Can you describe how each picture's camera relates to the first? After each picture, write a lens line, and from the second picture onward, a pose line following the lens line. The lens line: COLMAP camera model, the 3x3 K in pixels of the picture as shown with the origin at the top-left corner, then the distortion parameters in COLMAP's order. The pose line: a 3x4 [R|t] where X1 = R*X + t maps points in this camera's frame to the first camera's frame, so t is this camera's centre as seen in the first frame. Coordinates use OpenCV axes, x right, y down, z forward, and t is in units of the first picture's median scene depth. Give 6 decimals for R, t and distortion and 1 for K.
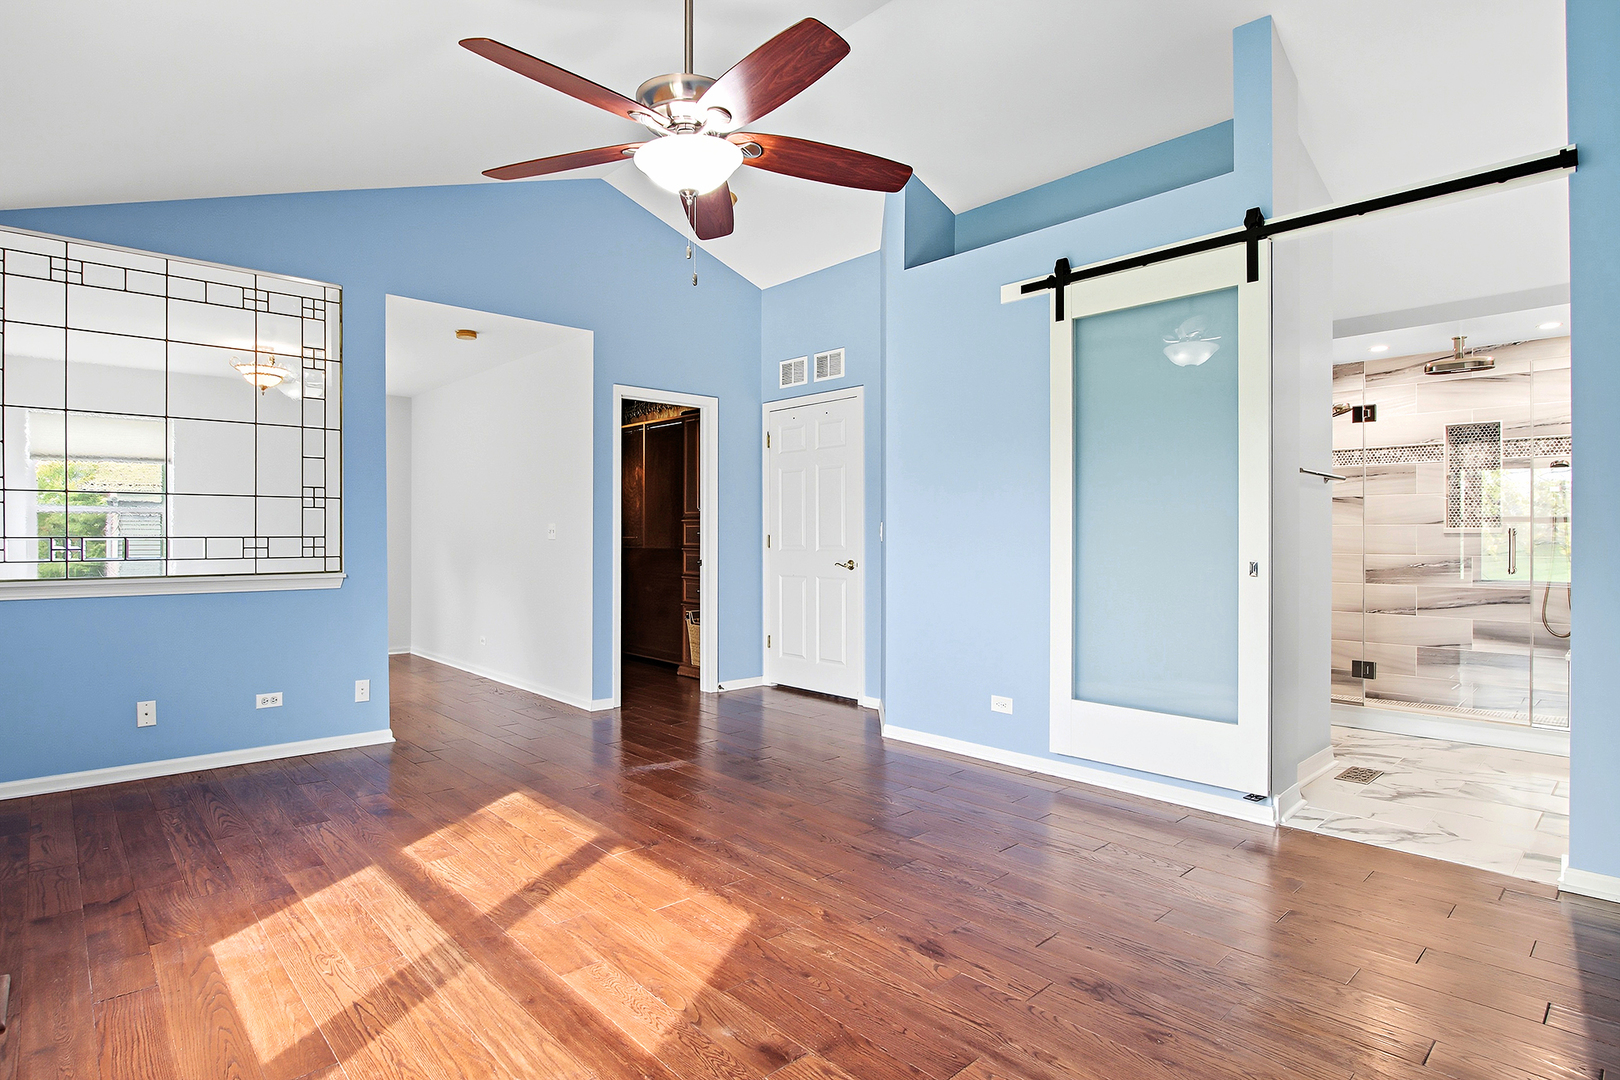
lens RADIAL K [[837.1, 0, 818.2], [0, 837.1, 534.5], [0, 0, 1]] dist [-0.021641, 0.000247]
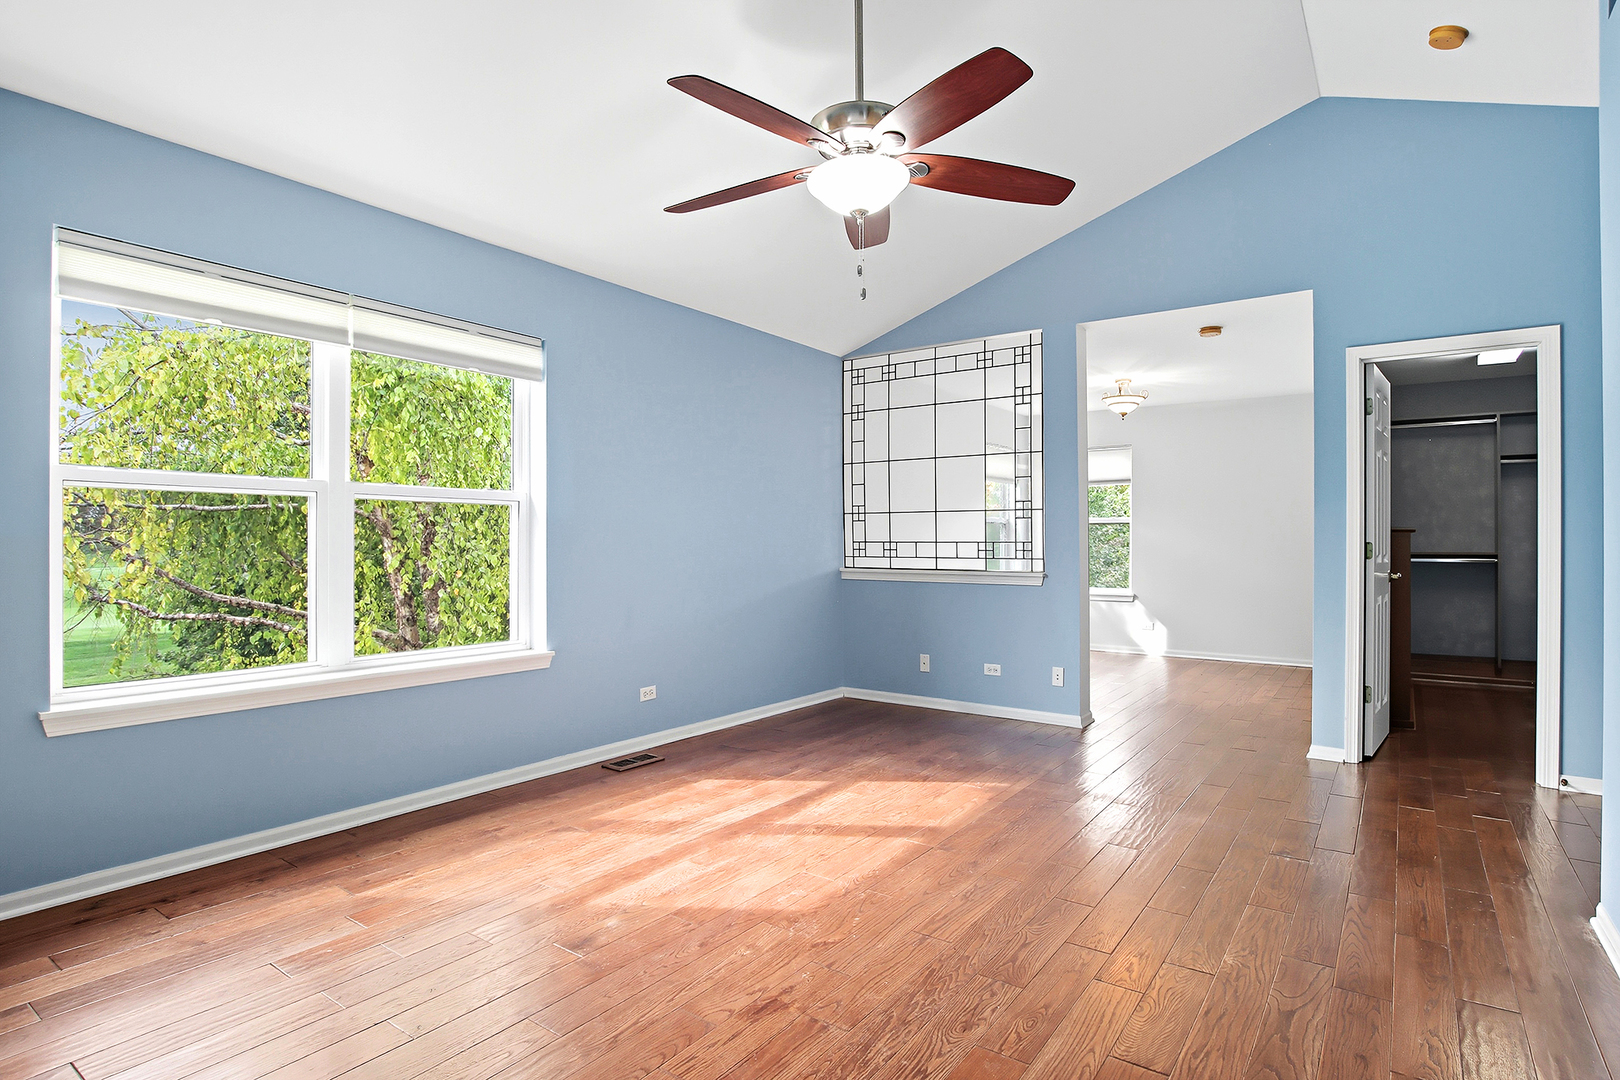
lens RADIAL K [[837.1, 0, 810.1], [0, 837.1, 543.0], [0, 0, 1]] dist [-0.021641, 0.000247]
pose [[0.196298, 0.003829, -0.980537, 0.680198], [-0.000685, 0.999993, 0.003768, -0.000604], [0.980544, -0.000068, 0.196299, 0.581964]]
